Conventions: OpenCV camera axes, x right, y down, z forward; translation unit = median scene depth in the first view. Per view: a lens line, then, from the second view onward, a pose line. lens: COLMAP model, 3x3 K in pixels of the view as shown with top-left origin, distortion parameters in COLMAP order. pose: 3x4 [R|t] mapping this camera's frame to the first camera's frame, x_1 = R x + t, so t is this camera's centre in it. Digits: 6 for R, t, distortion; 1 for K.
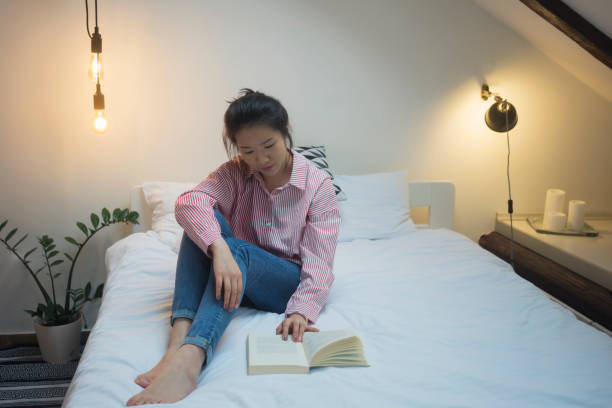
lens RADIAL K [[610.1, 0, 306.0], [0, 610.1, 204.0], [0, 0, 1]] dist [0.025273, -0.108502]
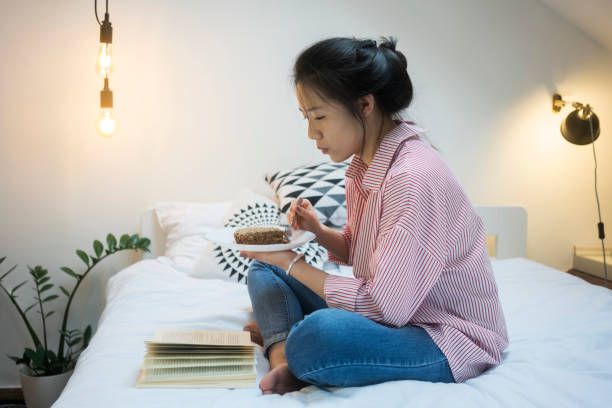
lens RADIAL K [[610.1, 0, 306.0], [0, 610.1, 204.0], [0, 0, 1]] dist [0.025273, -0.108502]
pose [[0.999484, -0.002298, -0.032026, -0.034505], [-0.001540, 0.992858, -0.119289, 0.066861], [0.032072, 0.119277, 0.992343, 0.173504]]
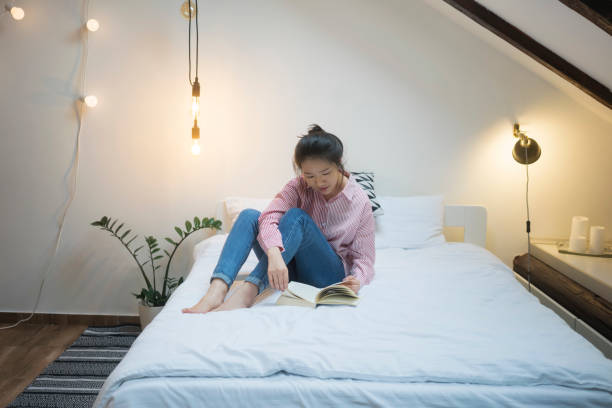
lens RADIAL K [[634.9, 0, 302.3], [0, 634.9, 203.9], [0, 0, 1]] dist [0.025818, -0.151488]
pose [[0.984680, 0.029625, -0.171836, 0.116251], [-0.042718, 0.996416, -0.073004, 0.067958], [0.169057, 0.079226, 0.982417, -0.268717]]
